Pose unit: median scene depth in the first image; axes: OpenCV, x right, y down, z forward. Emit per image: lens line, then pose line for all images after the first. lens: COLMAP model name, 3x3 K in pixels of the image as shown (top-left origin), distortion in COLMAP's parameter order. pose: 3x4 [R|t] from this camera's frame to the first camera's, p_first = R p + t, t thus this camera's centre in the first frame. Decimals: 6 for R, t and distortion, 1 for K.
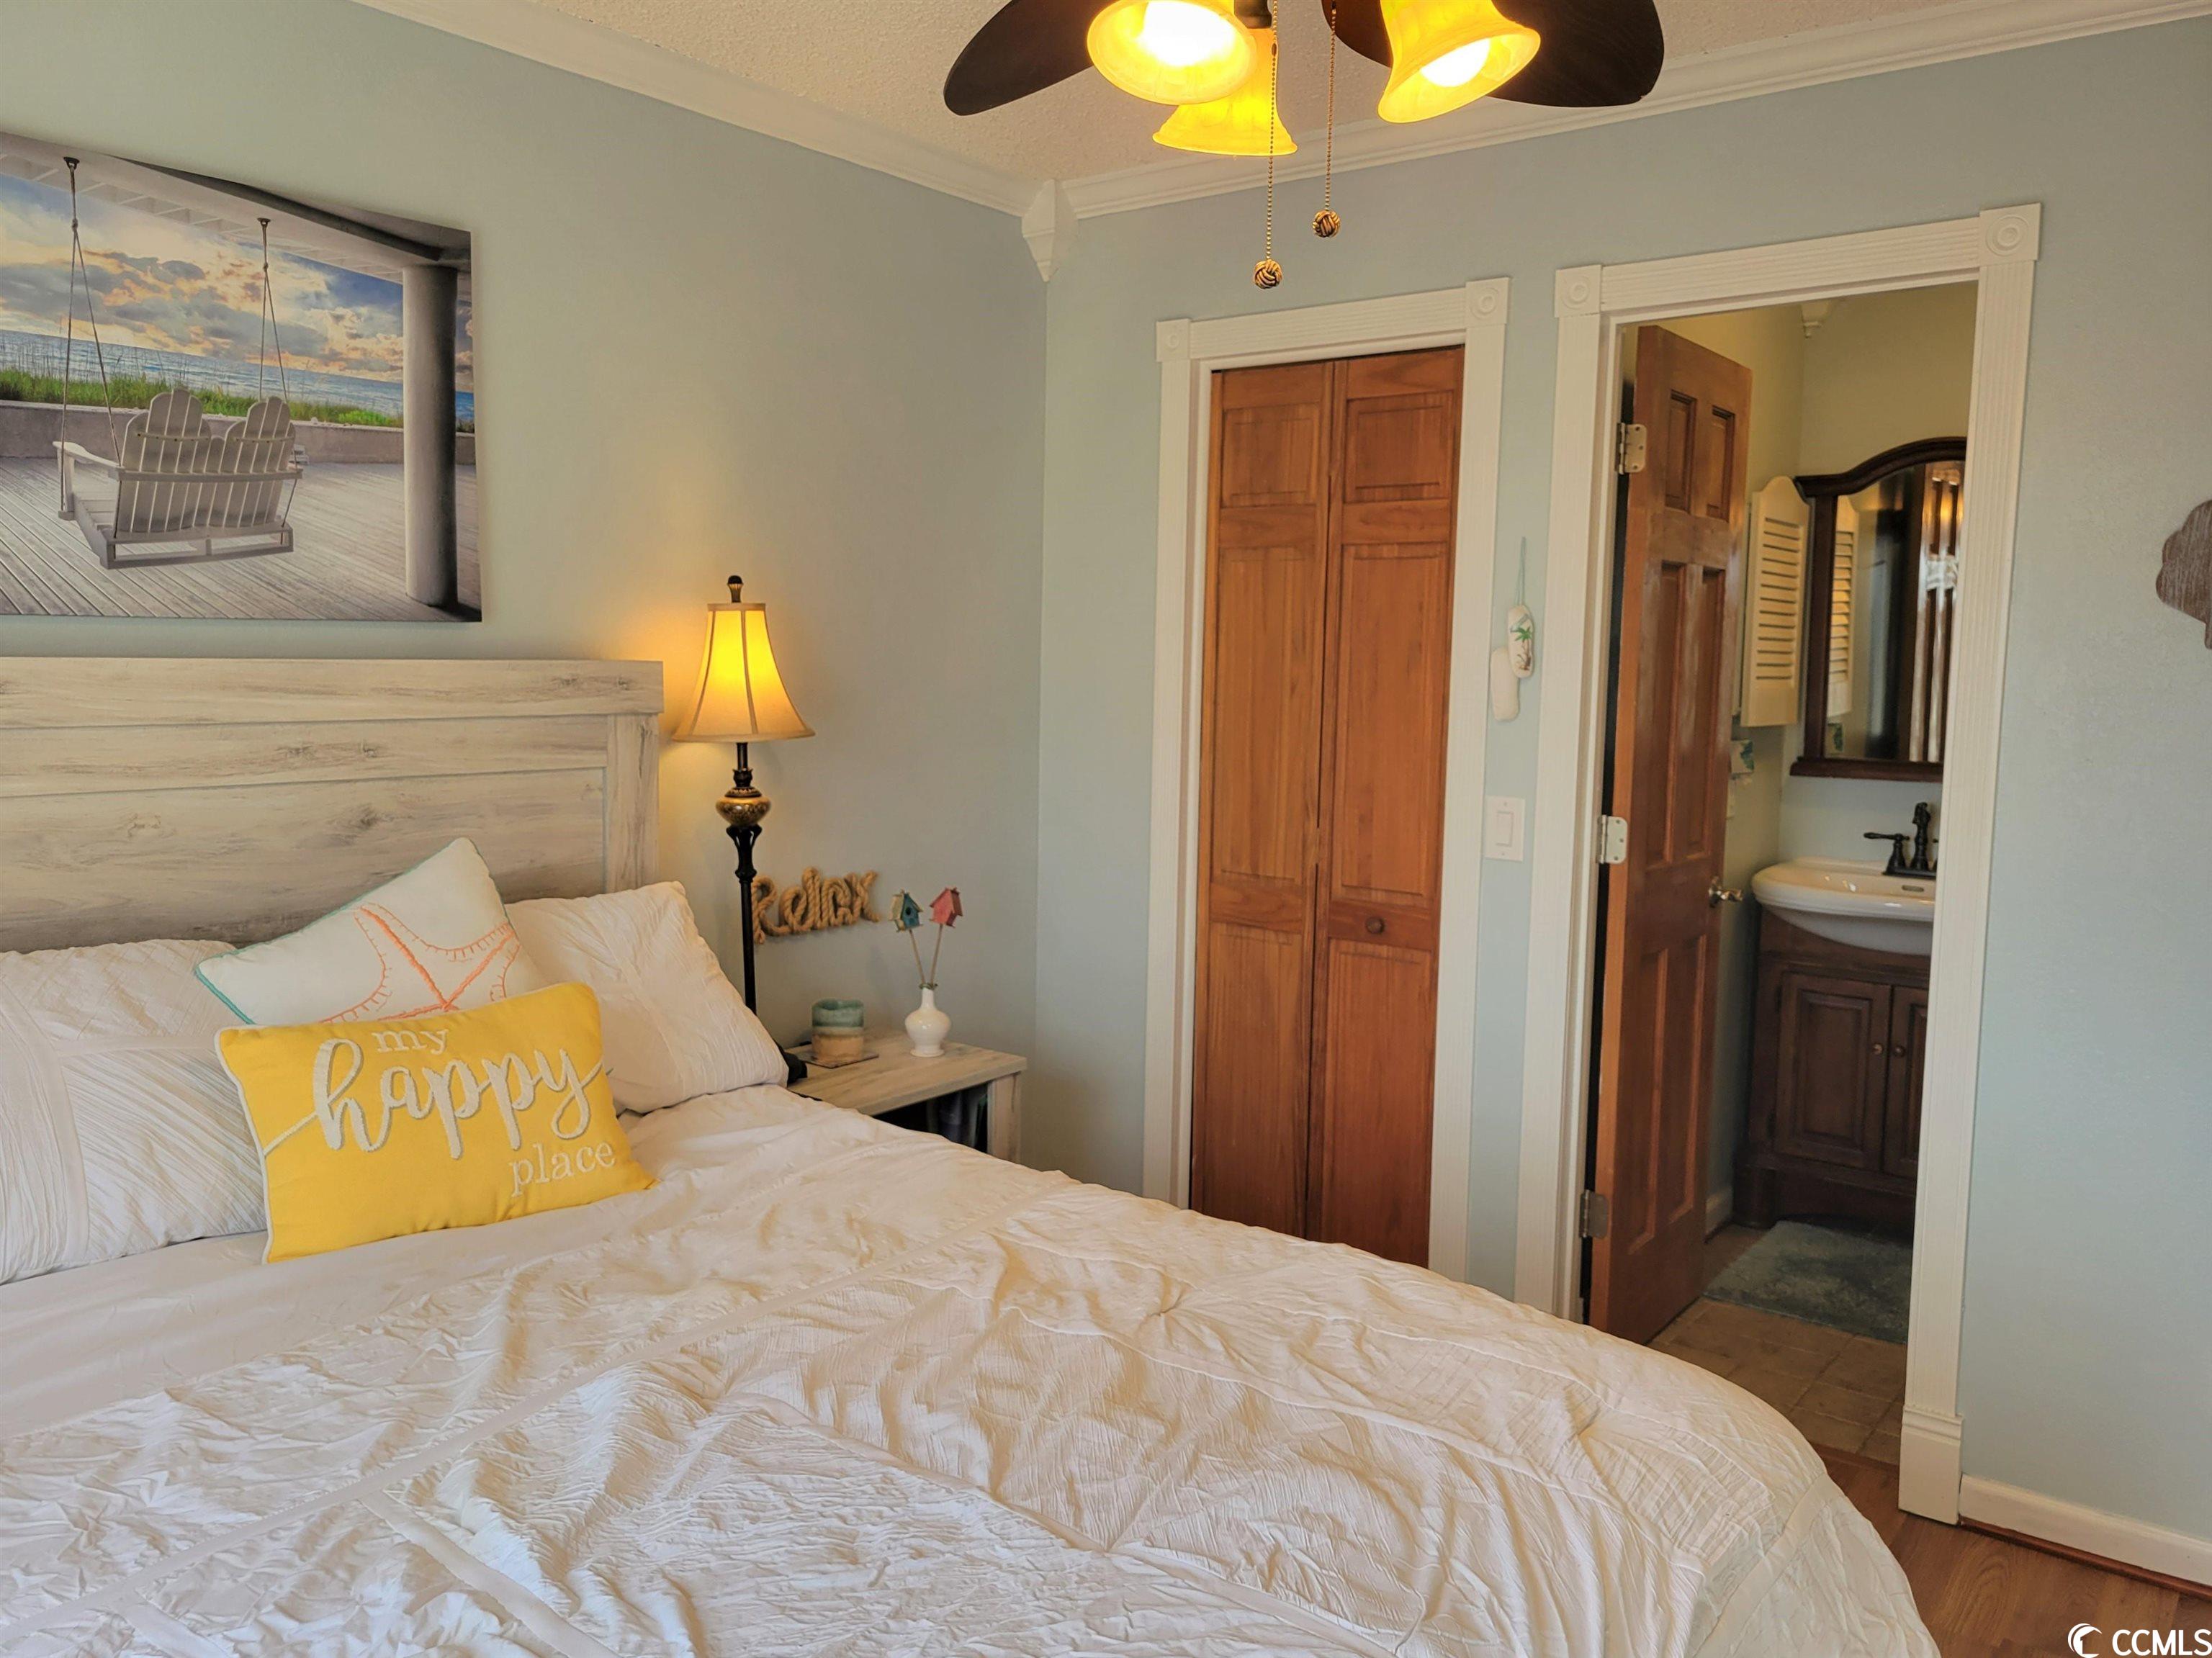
lens RADIAL K [[1641.3, 0, 1106.0], [0, 1641.3, 829.0], [0, 0, 1]] dist [0.008673, -0.006436]
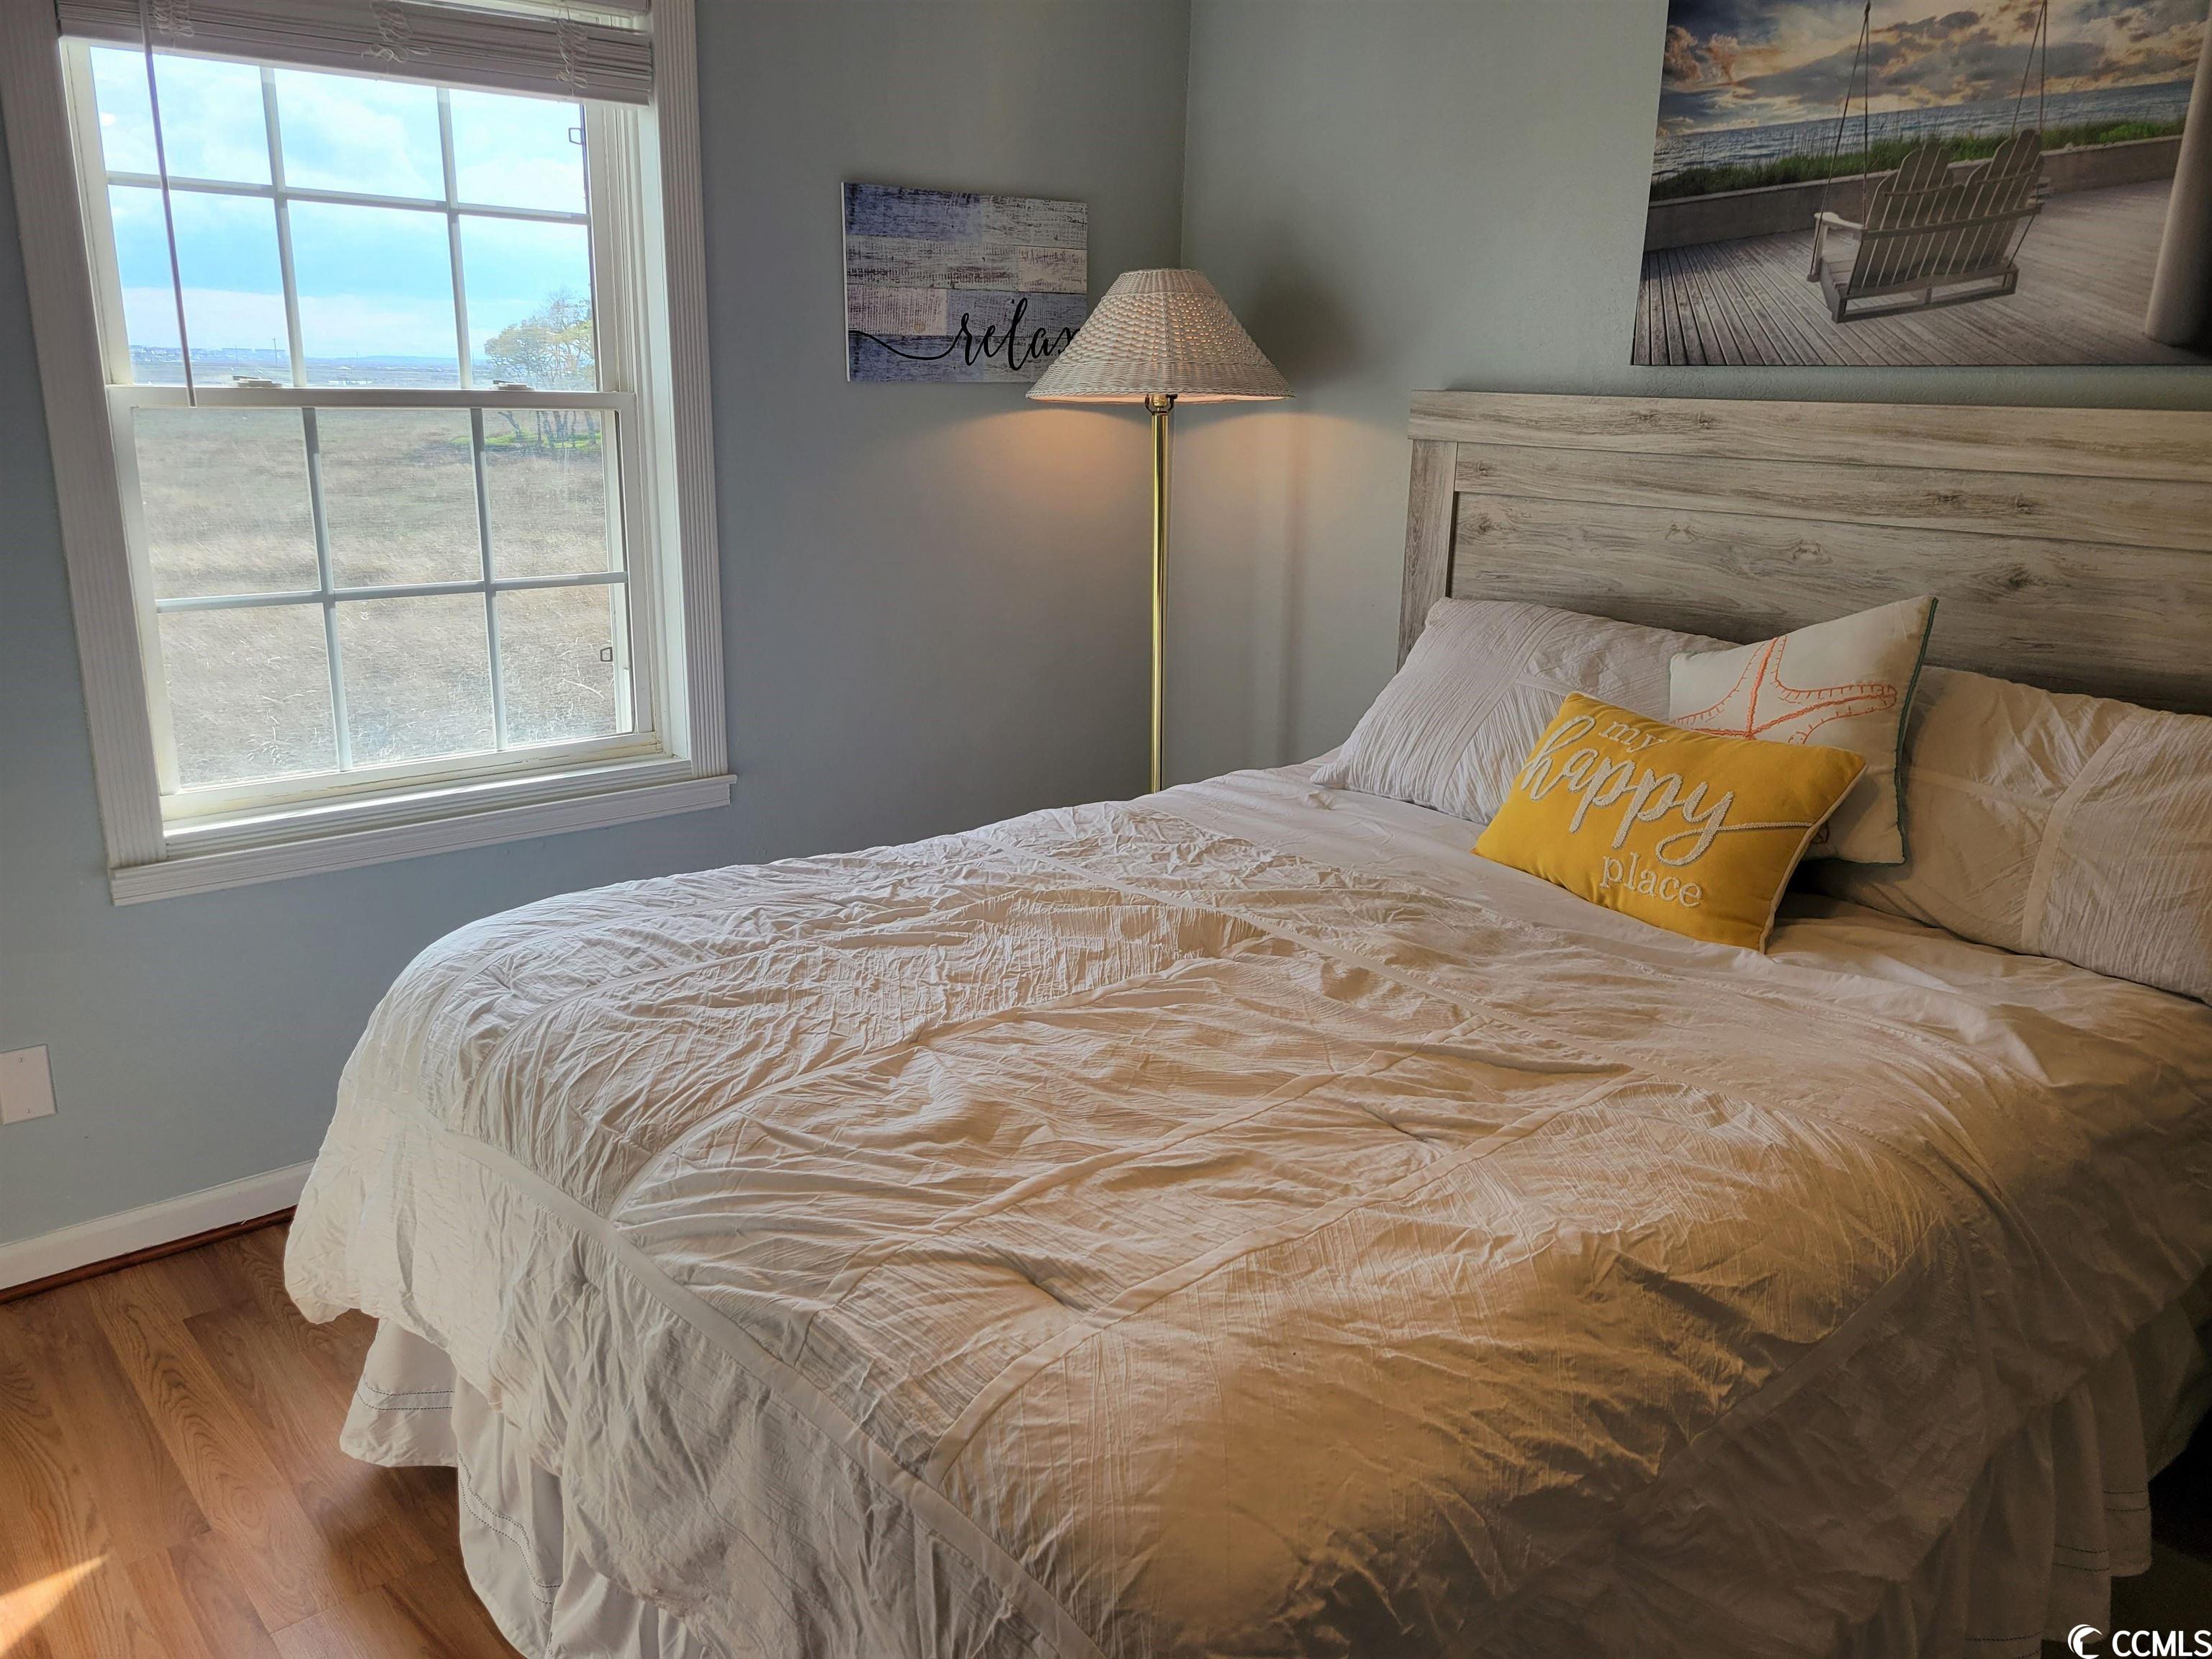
lens RADIAL K [[1716.6, 0, 1140.3], [0, 1716.6, 830.8], [0, 0, 1]] dist [0.074089, -0.063186]
pose [[-0.190099, 0.233743, -0.953534, 0.707461], [-0.131964, 0.956347, 0.260741, -0.068964], [0.972856, 0.175399, -0.150955, 0.745122]]
